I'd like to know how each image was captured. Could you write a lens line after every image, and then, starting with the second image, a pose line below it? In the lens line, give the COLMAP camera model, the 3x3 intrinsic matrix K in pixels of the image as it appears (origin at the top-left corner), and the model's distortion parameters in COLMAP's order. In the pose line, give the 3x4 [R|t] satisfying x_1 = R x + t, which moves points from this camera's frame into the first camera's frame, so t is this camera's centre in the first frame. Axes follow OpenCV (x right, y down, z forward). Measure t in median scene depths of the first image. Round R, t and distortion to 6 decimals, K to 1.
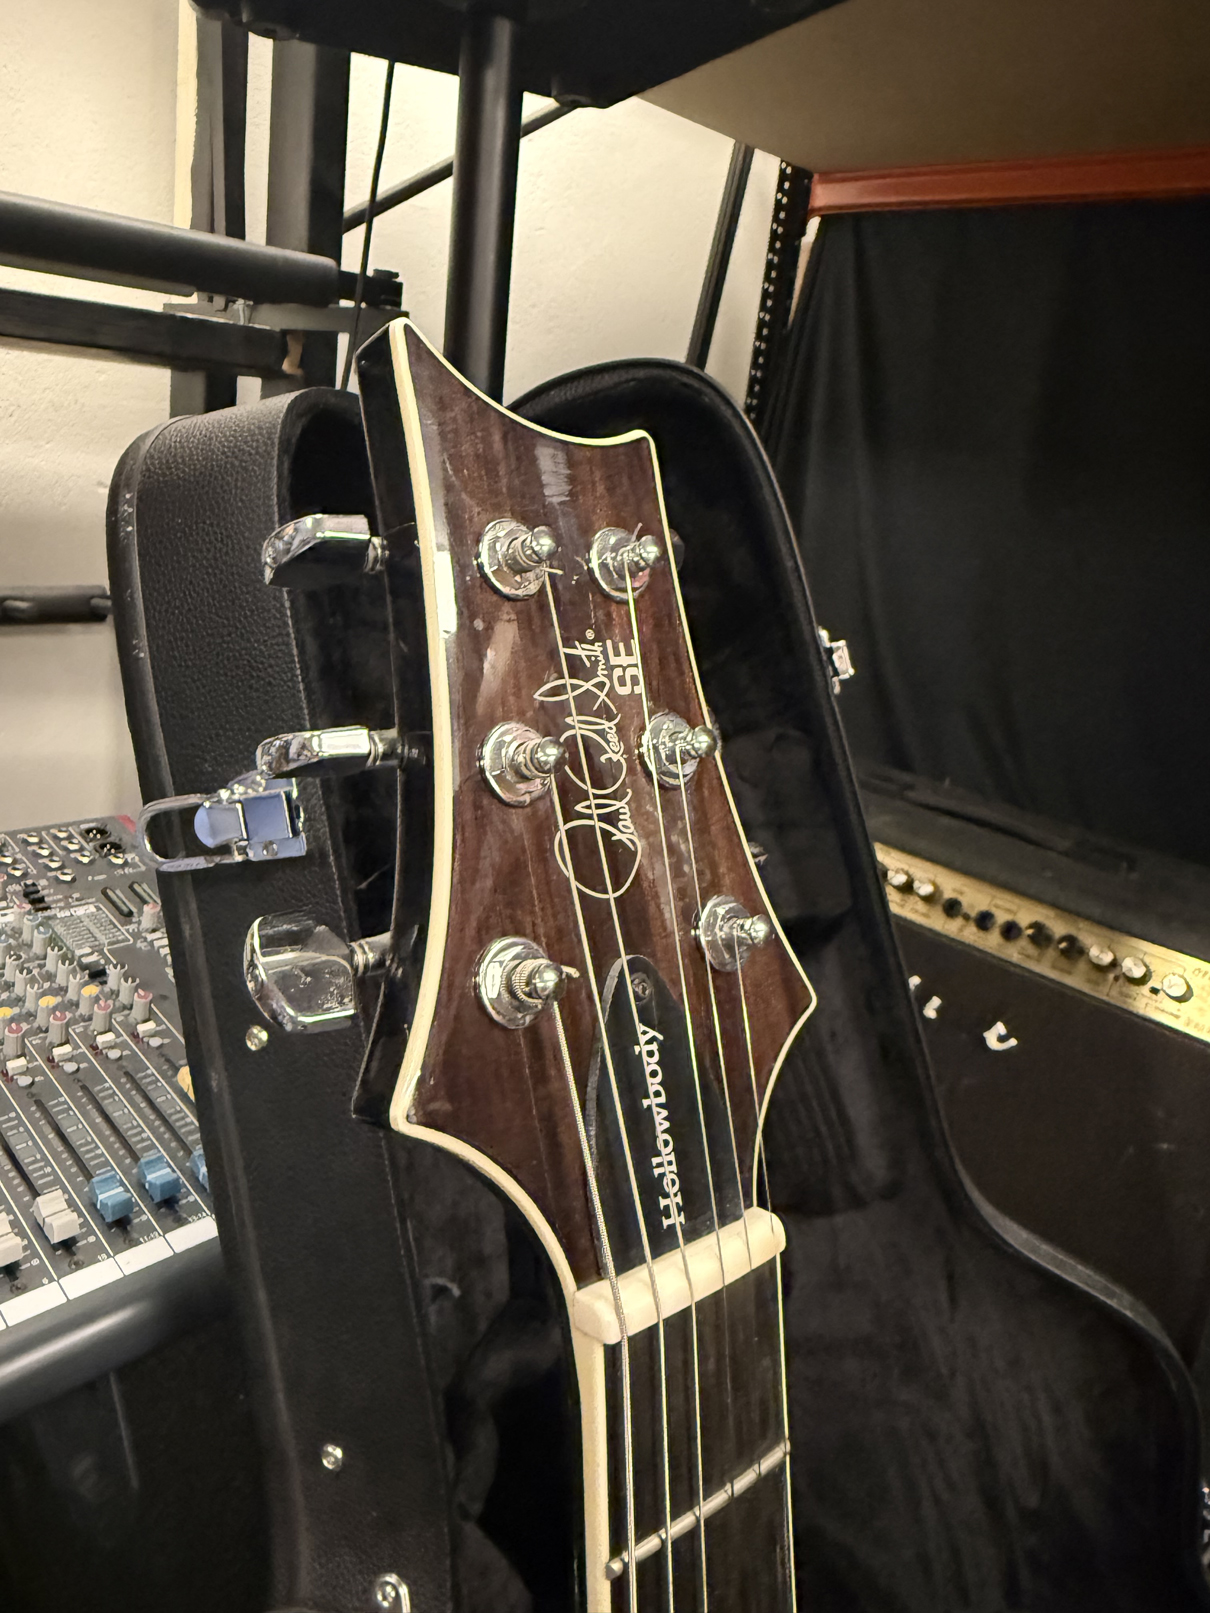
lens RADIAL K [[1158.4, 0, 603.7], [0, 1158.4, 712.0], [0, 0, 1]] dist [-0.000912, -0.000902]
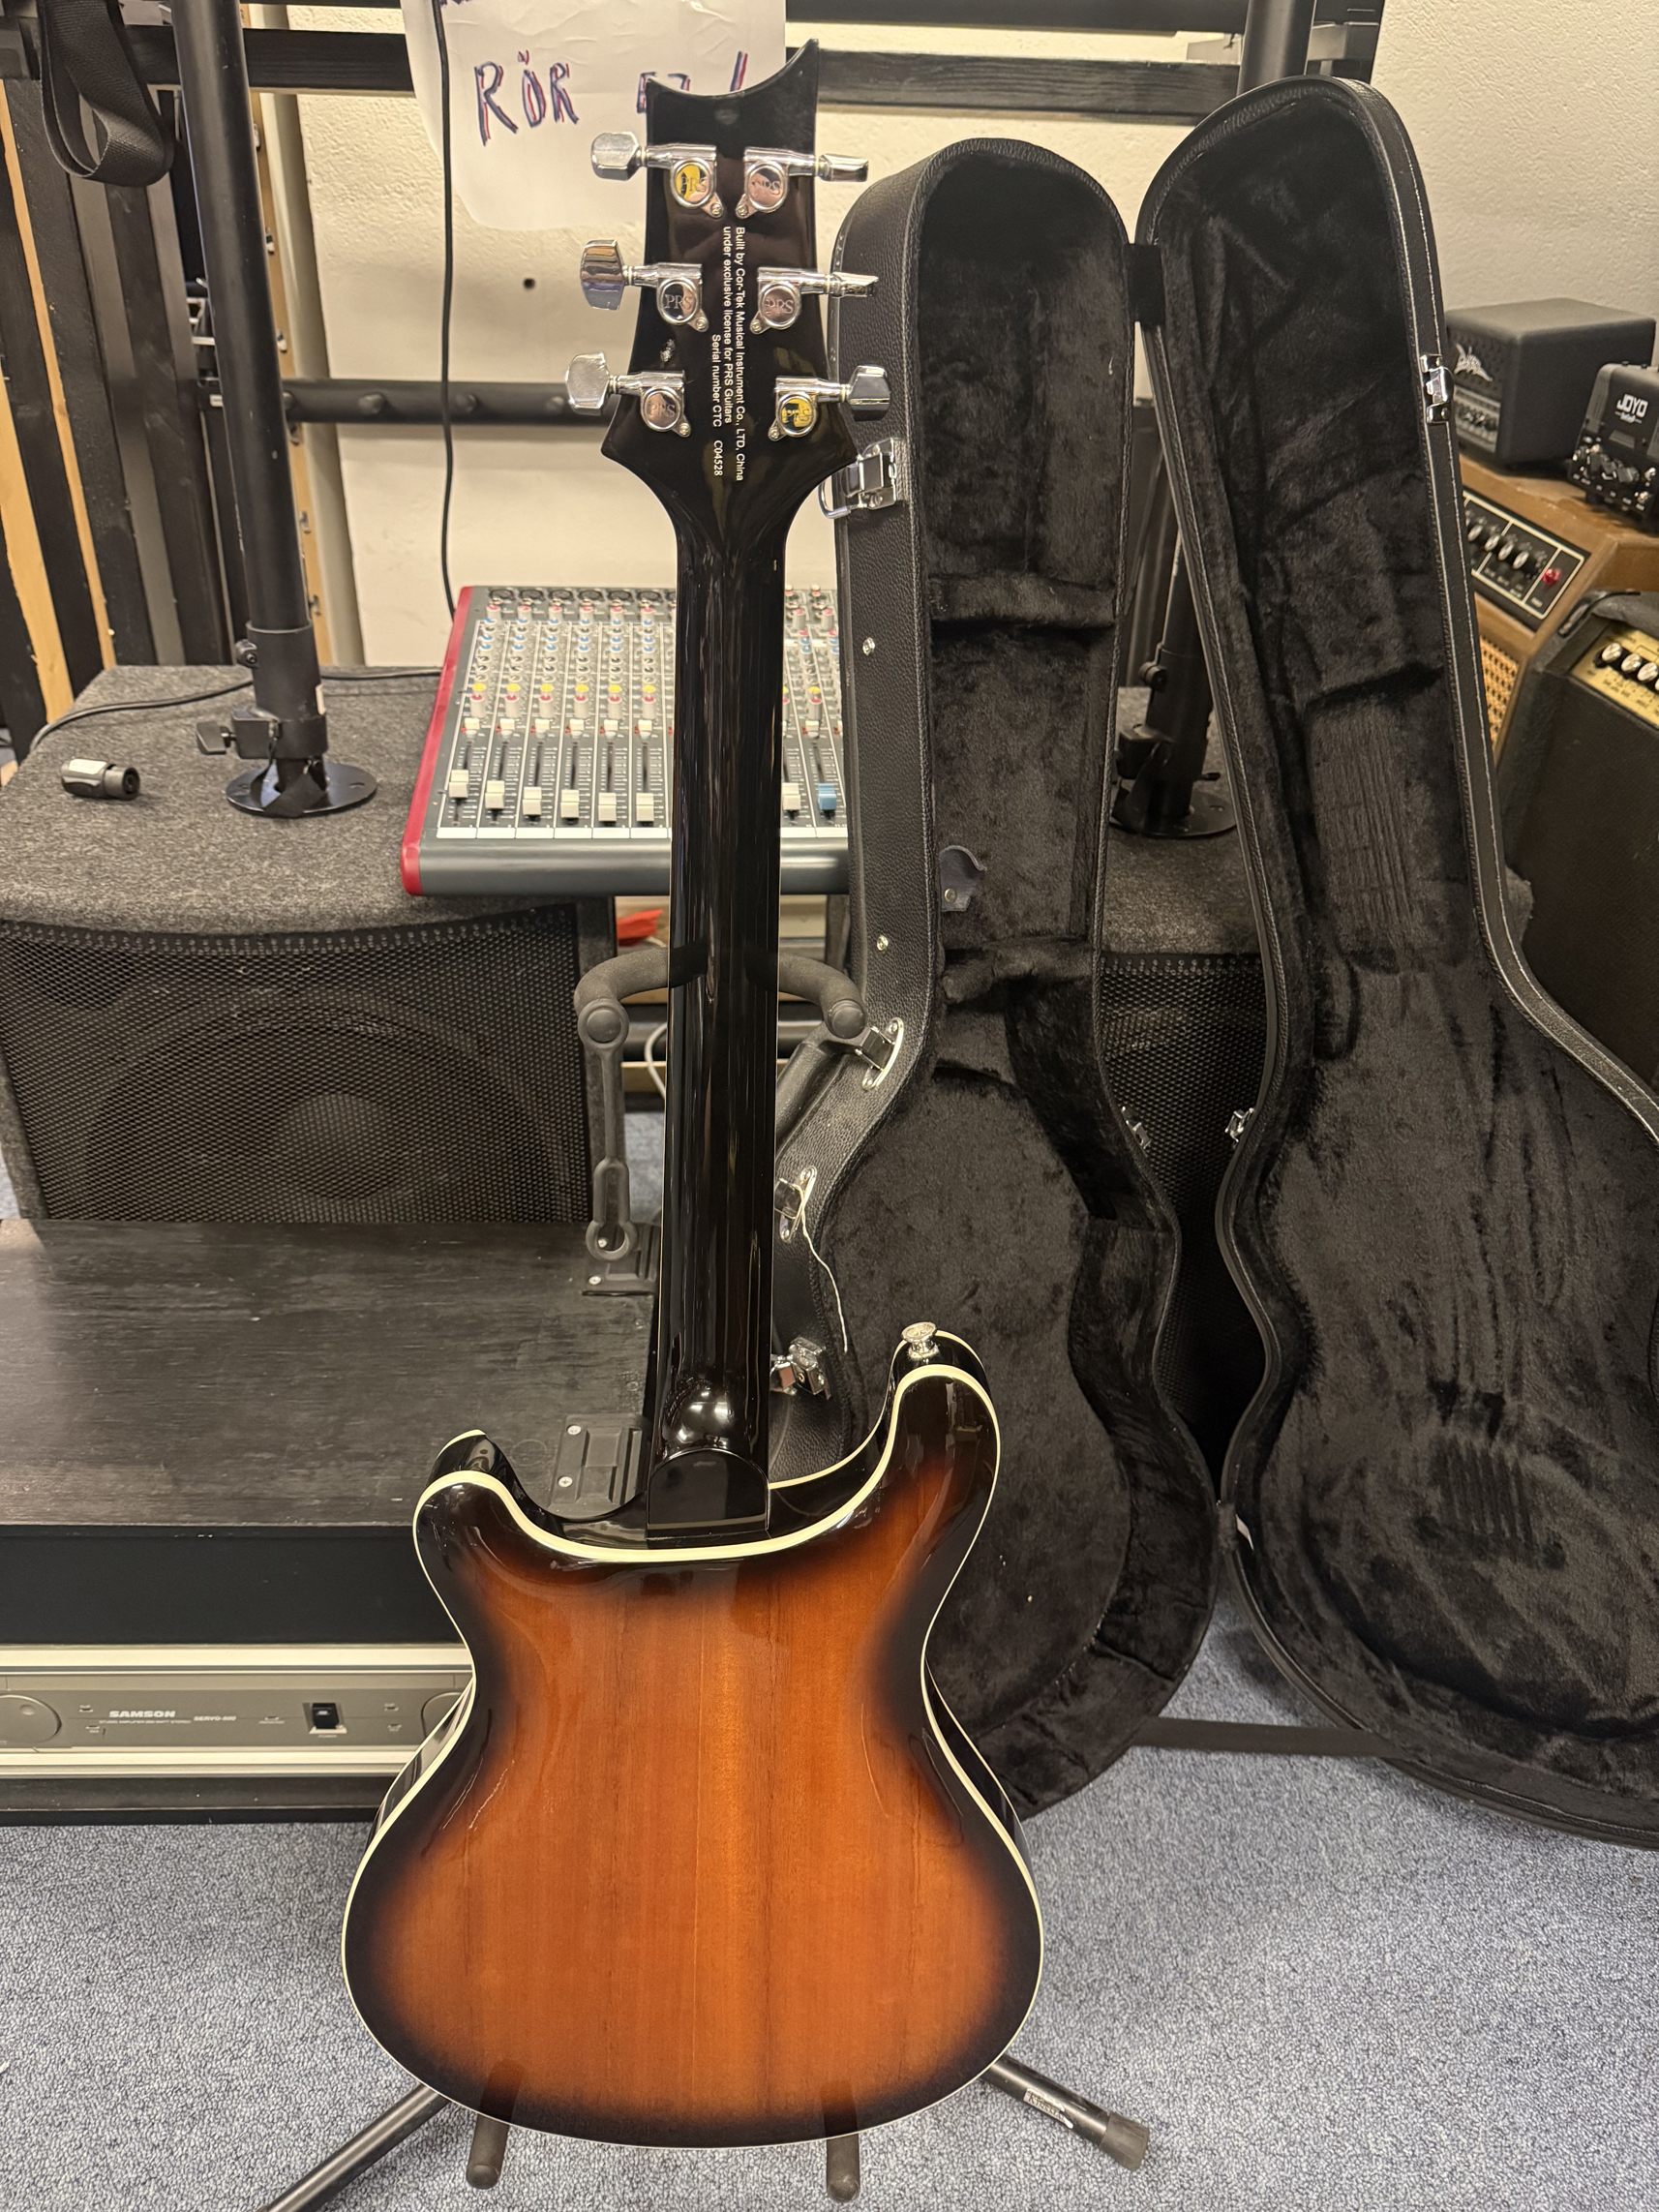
lens RADIAL K [[1598.0, 0, 802.7], [0, 1598.0, 1102.4], [0, 0, 1]] dist [0.013193, -0.010482]
pose [[0.749831, 0.264655, -0.606392, 0.824782], [-0.099750, 0.951257, 0.291824, 0.203344], [0.654067, -0.158331, 0.739681, -0.523833]]
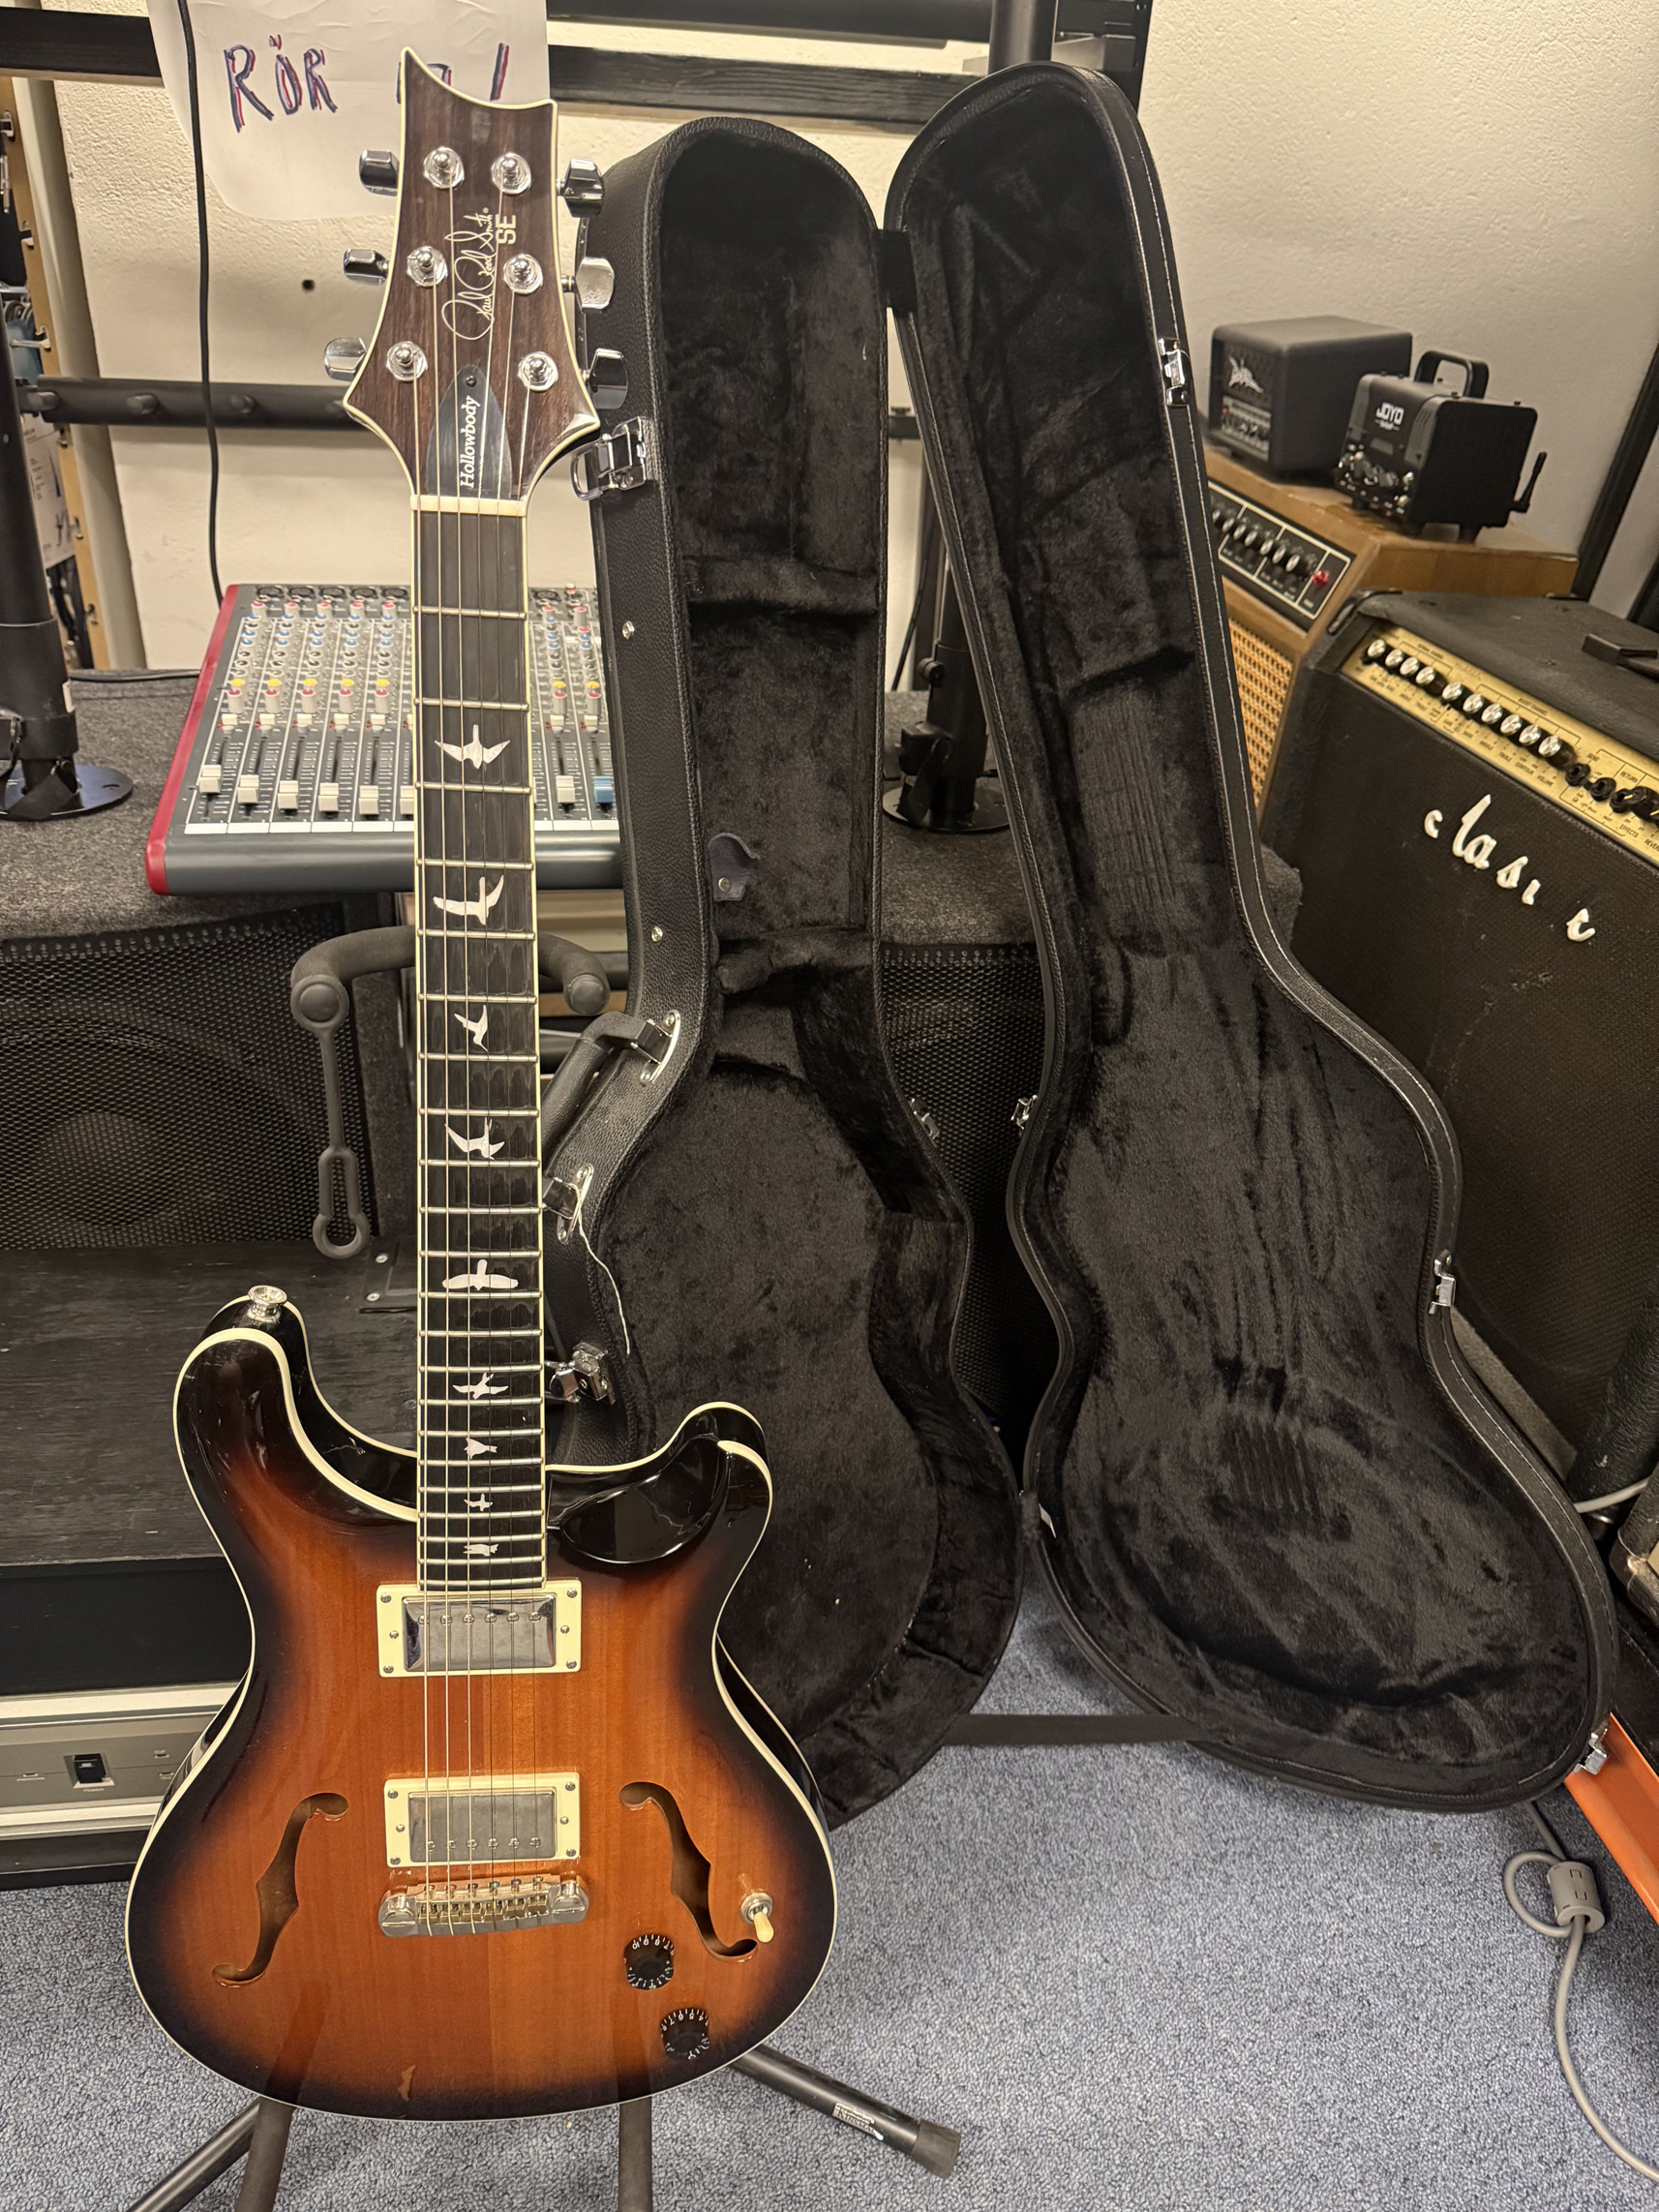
lens RADIAL K [[1598.0, 0, 802.7], [0, 1598.0, 1102.4], [0, 0, 1]] dist [0.013193, -0.010482]
pose [[0.809060, 0.231196, -0.540342, 0.876545], [-0.096540, 0.959169, 0.265848, 0.239585], [0.579742, -0.162922, 0.798345, -0.452792]]
